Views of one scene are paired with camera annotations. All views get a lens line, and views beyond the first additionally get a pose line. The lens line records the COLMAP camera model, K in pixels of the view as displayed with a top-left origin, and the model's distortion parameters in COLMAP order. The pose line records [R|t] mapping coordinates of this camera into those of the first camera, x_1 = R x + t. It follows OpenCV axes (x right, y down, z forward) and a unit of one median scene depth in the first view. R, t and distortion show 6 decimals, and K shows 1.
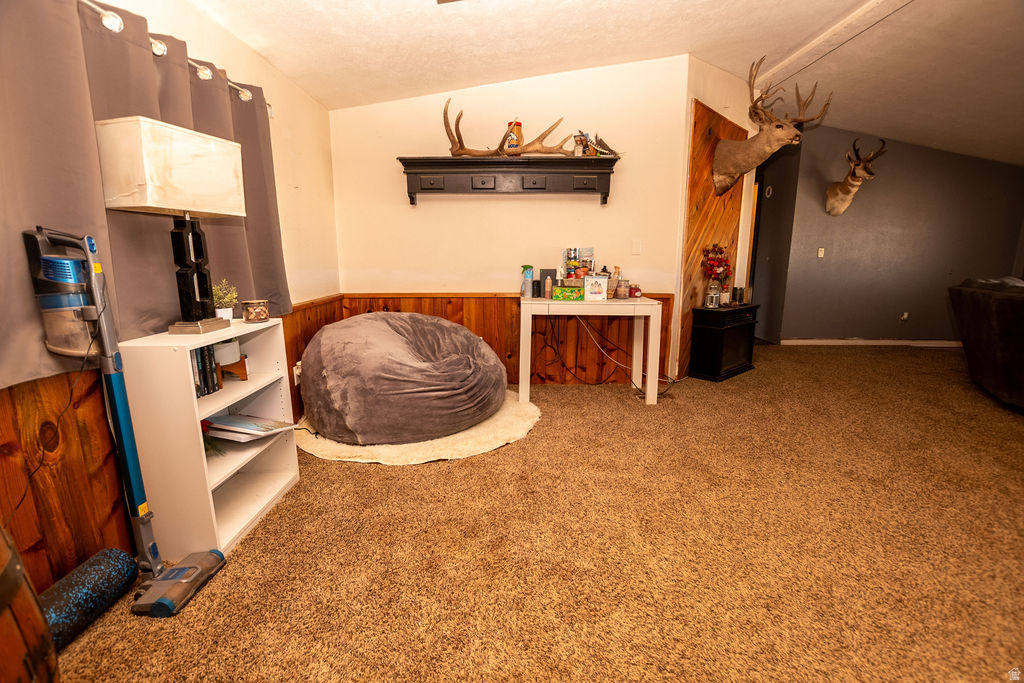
lens RADIAL K [[454.8, 0, 508.3], [0, 454.8, 345.8], [0, 0, 1]] dist [-0.029325, 0.003356]
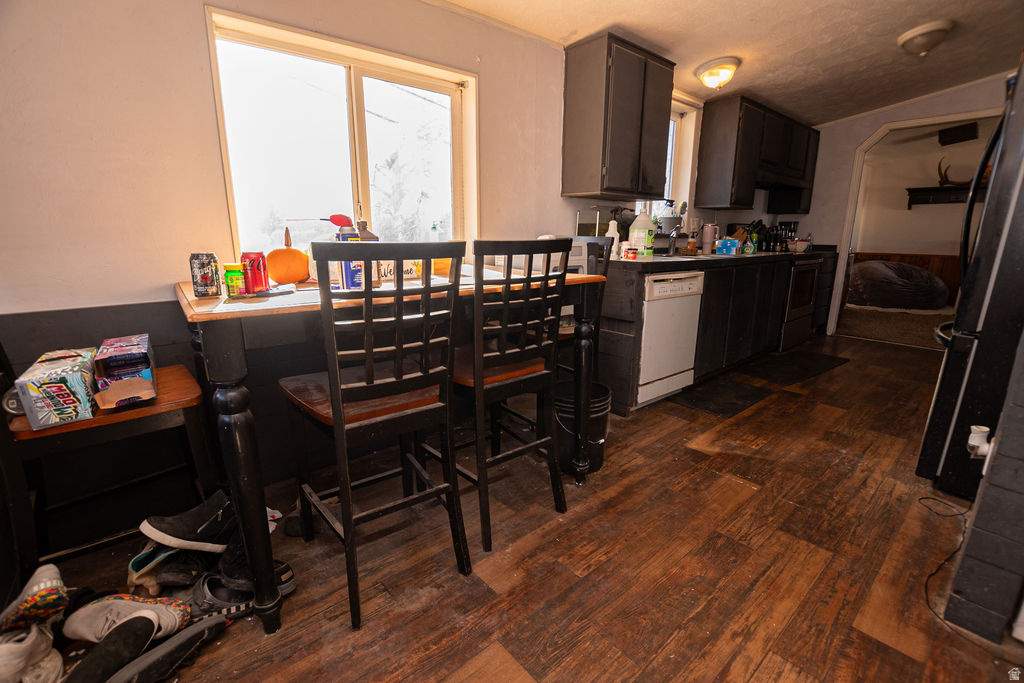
lens RADIAL K [[454.8, 0, 518.6], [0, 454.8, 340.9], [0, 0, 1]] dist [-0.029325, 0.003356]
pose [[0.658417, 0.175755, -0.731845, 0.203945], [-0.151729, 0.983385, 0.099657, 0.346344], [0.737201, 0.045426, 0.674145, -1.663764]]
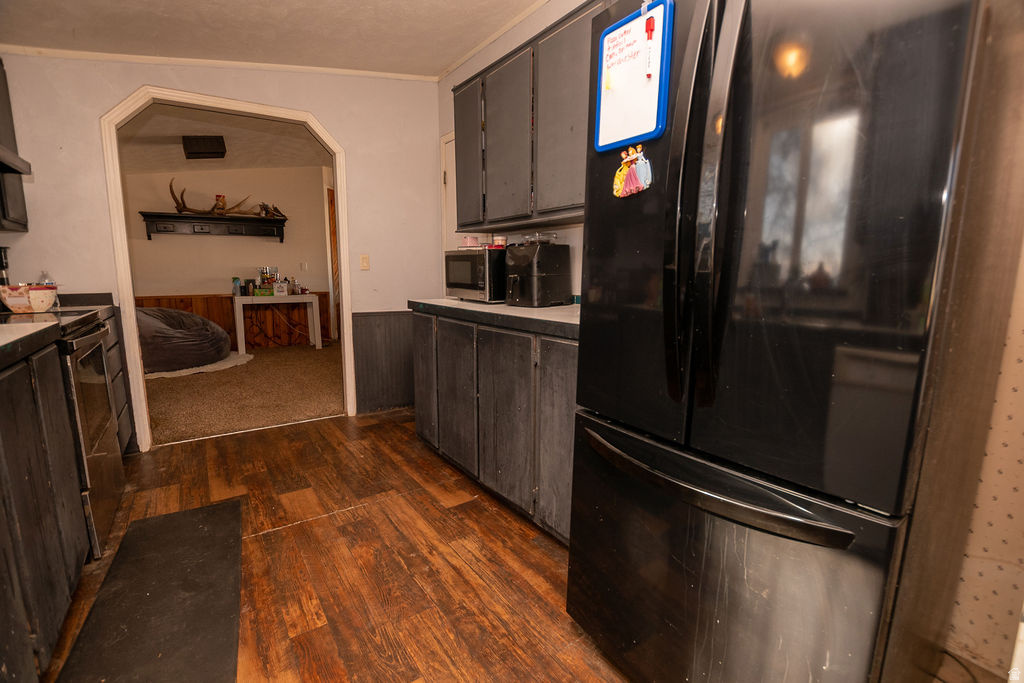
lens RADIAL K [[454.8, 0, 513.7], [0, 454.8, 342.0], [0, 0, 1]] dist [-0.029325, 0.003356]
pose [[0.813790, -0.086438, 0.574696, -0.104257], [0.113146, 0.993520, -0.010786, 0.207839], [-0.570039, 0.073802, 0.818296, -0.994574]]
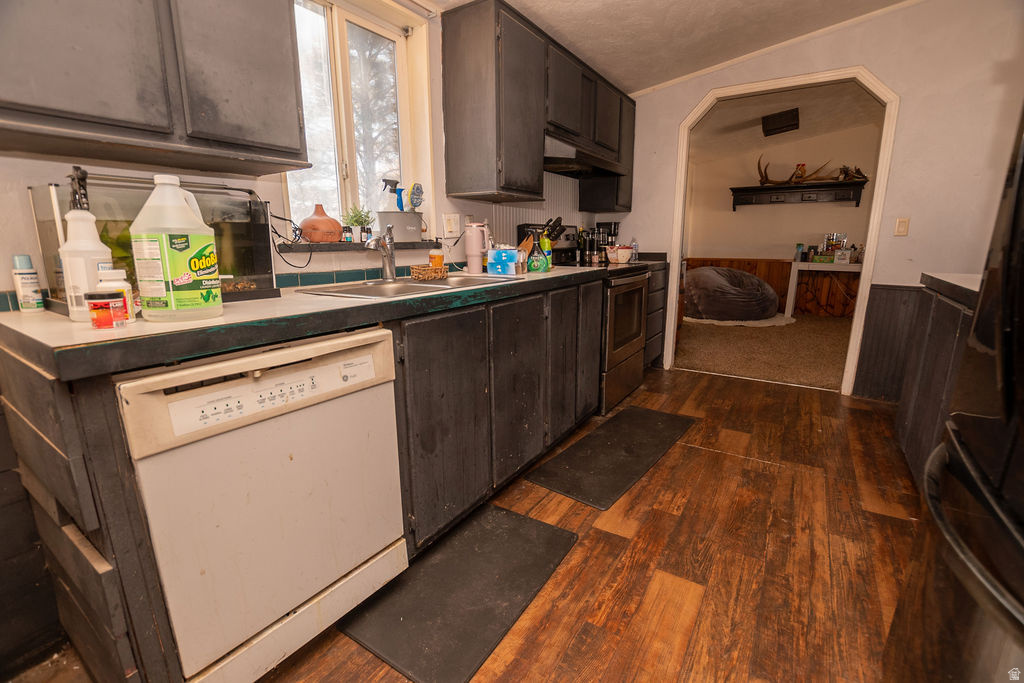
lens RADIAL K [[454.8, 0, 523.4], [0, 454.8, 339.7], [0, 0, 1]] dist [-0.029325, 0.003356]
pose [[0.851466, 0.107463, -0.513282, 0.065482], [-0.098082, 0.994141, 0.045433, 0.230038], [0.515157, 0.011659, 0.857017, -1.091273]]
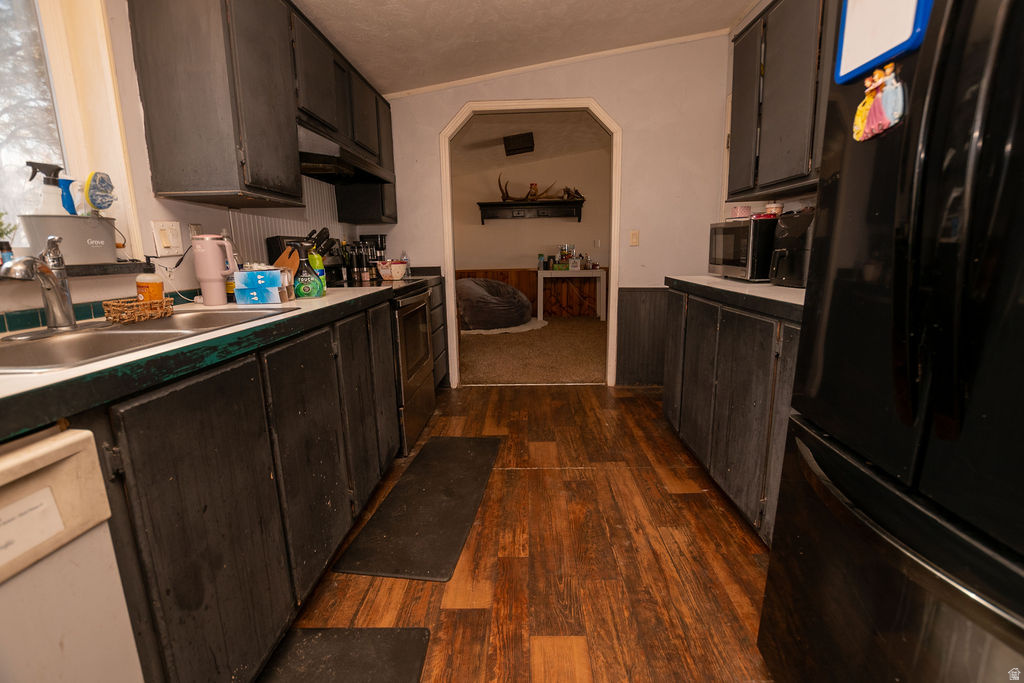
lens RADIAL K [[454.8, 0, 520.1], [0, 454.8, 339.9], [0, 0, 1]] dist [-0.029325, 0.003356]
pose [[0.999755, -0.016149, -0.015130, -0.026259], [0.016071, 0.999857, -0.005211, 0.214170], [0.015212, 0.004966, 0.999872, -1.020012]]
